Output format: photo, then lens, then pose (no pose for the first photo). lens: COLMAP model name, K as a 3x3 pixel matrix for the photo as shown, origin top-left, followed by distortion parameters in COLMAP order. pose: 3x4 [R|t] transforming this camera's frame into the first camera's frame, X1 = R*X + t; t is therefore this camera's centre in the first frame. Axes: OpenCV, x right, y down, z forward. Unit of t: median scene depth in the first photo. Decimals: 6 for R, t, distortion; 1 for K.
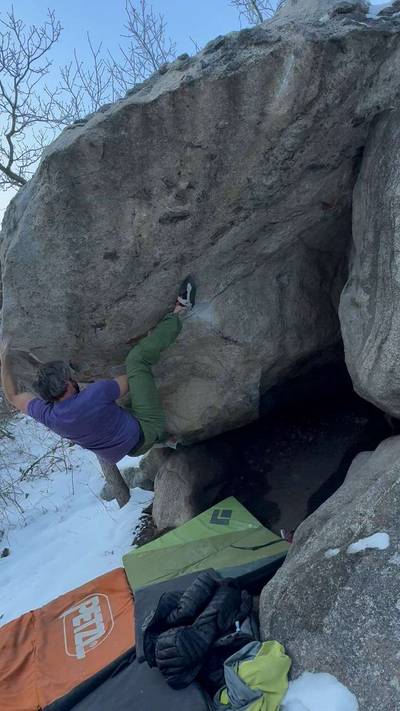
lens RADIAL K [[472.4, 0, 200.8], [0, 472.4, 354.8], [0, 0, 1]] dist [0.006168, -0.007228]
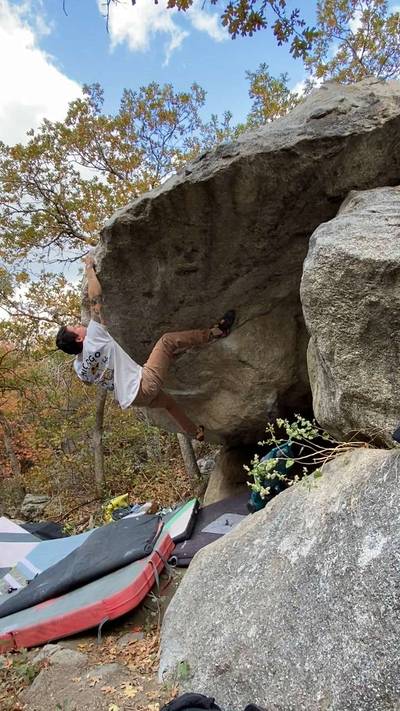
lens RADIAL K [[472.4, 0, 198.3], [0, 472.4, 375.4], [0, 0, 1]] dist [0.006168, -0.007228]
pose [[0.918633, 0.133969, -0.371707, 0.509401], [-0.124747, 0.990984, 0.048869, -0.057613], [0.374903, 0.001477, 0.927063, -0.254879]]
